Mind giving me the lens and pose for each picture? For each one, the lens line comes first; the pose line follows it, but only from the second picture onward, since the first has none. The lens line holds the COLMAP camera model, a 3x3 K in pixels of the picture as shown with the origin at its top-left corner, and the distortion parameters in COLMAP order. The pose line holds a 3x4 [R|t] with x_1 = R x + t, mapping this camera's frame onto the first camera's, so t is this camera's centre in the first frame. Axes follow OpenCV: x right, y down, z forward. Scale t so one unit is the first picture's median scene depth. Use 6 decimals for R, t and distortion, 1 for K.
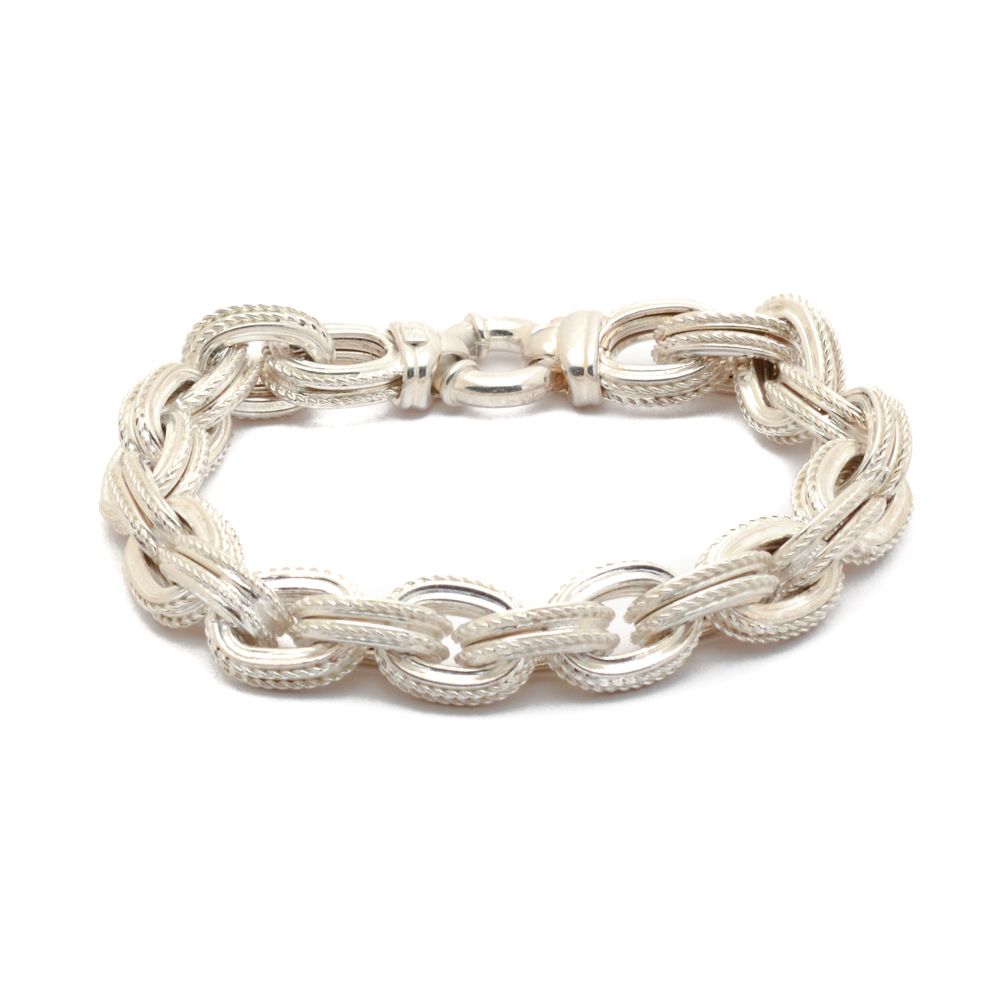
lens RADIAL K [[2700.6, 0, 500.0], [0, 2700.6, 500.0], [0, 0, 1]] dist [-0.059149, -0.171984]
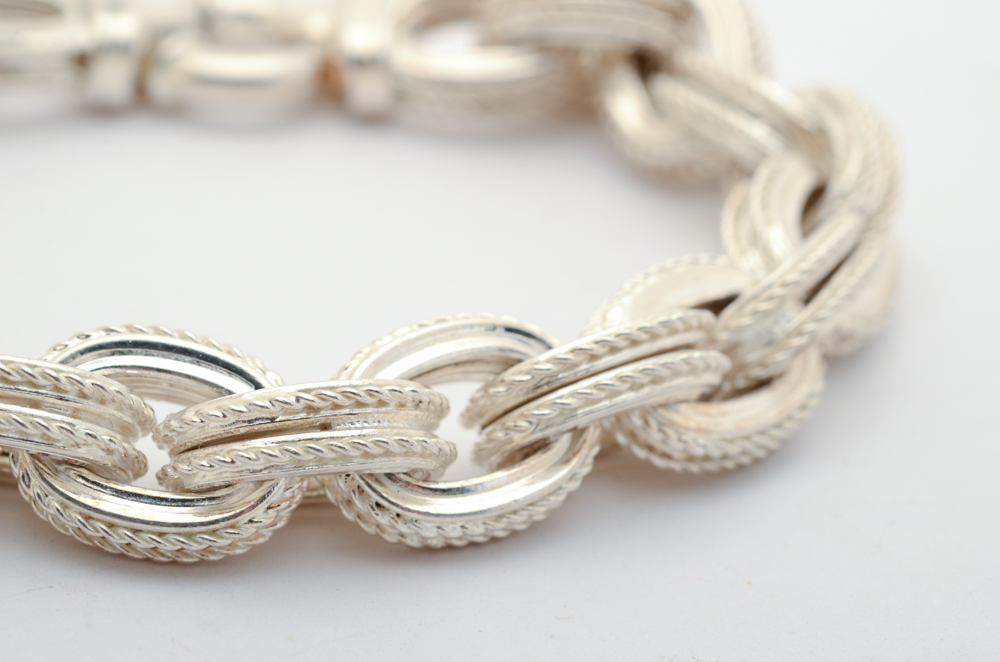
lens RADIAL K [[2628.9, 0, 500.0], [0, 2628.9, 331.0], [0, 0, 1]] dist [-0.130739, 0.032634]
pose [[0.992368, 0.044720, 0.114913, -0.010142], [-0.042886, 0.998911, -0.018389, 0.036105], [-0.115610, 0.013321, 0.993205, 0.462100]]
